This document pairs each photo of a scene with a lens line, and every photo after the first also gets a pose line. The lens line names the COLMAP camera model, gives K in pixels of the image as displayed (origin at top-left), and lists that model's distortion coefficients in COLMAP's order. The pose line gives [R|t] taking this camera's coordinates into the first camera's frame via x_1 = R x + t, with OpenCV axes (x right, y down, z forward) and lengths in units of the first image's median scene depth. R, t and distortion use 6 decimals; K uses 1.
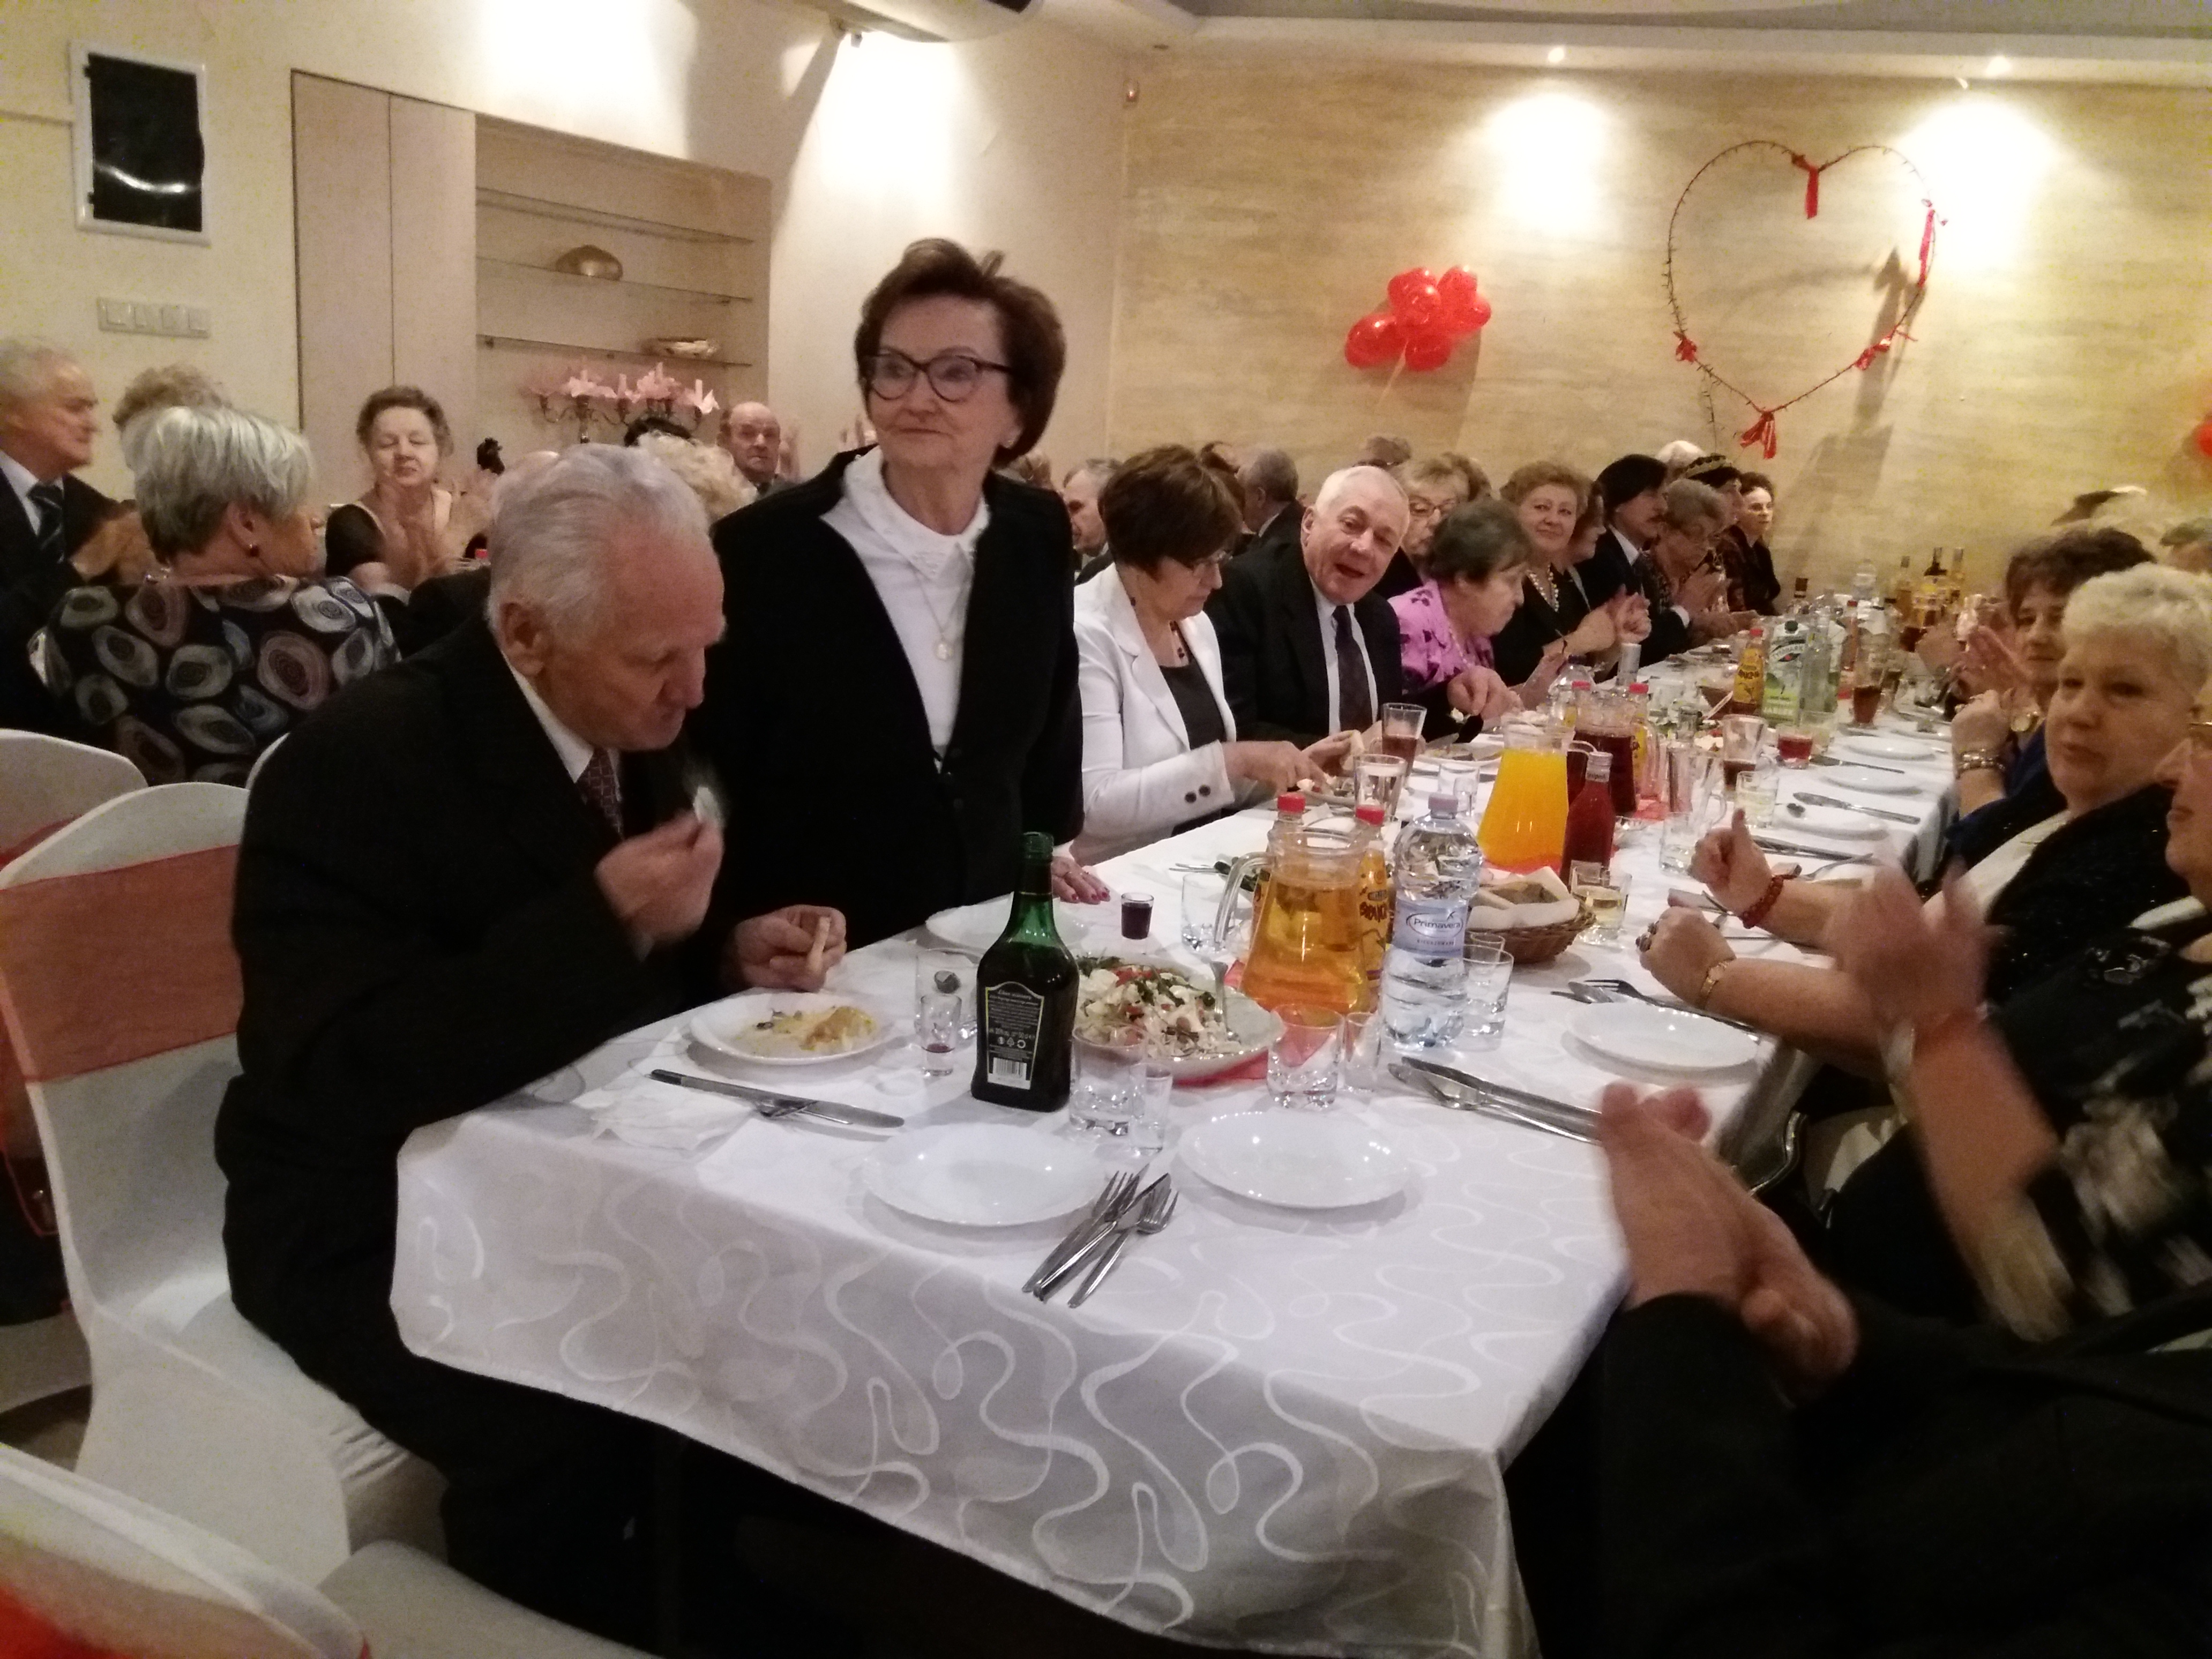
lens RADIAL K [[1892.7, 0, 1112.2], [0, 1892.7, 890.6], [0, 0, 1]] dist [-0.001387, -0.019129]
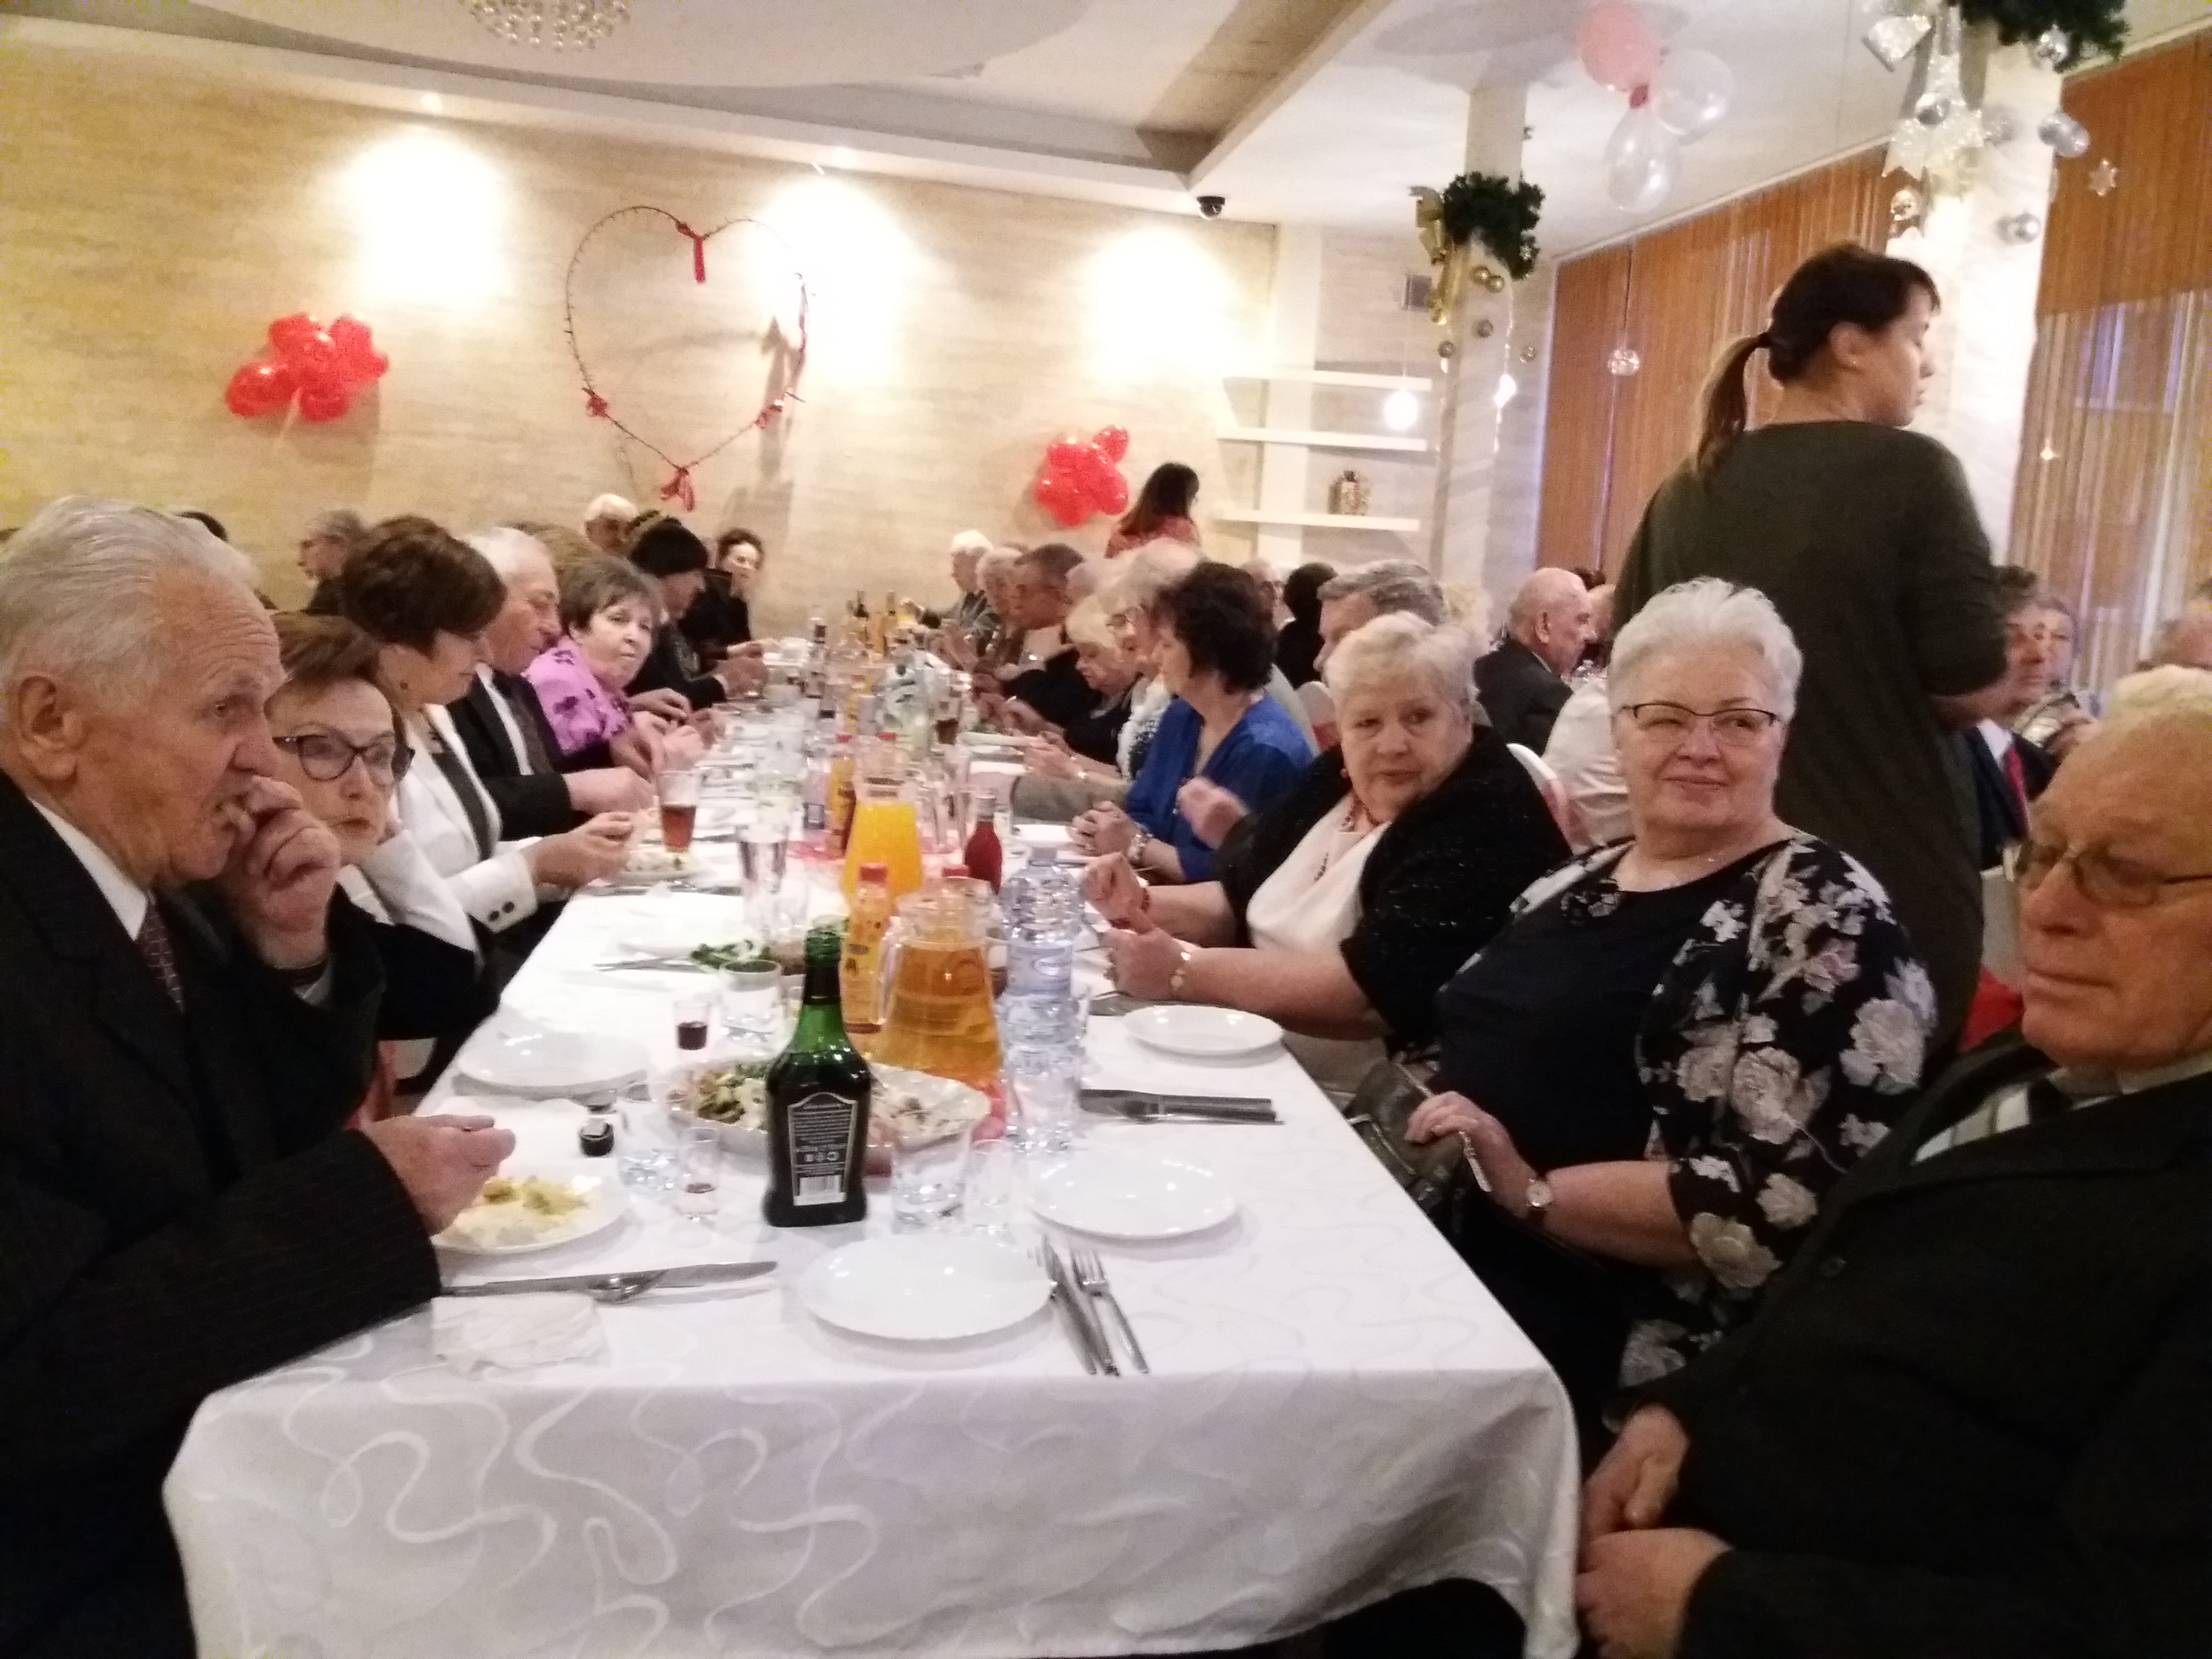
lens RADIAL K [[1892.7, 0, 1112.2], [0, 1892.7, 890.6], [0, 0, 1]] dist [-0.001387, -0.019129]
pose [[0.801931, -0.126056, 0.583966, -0.101682], [0.140282, 0.989888, 0.021036, -0.010835], [-0.580713, 0.065050, 0.811505, 0.031931]]
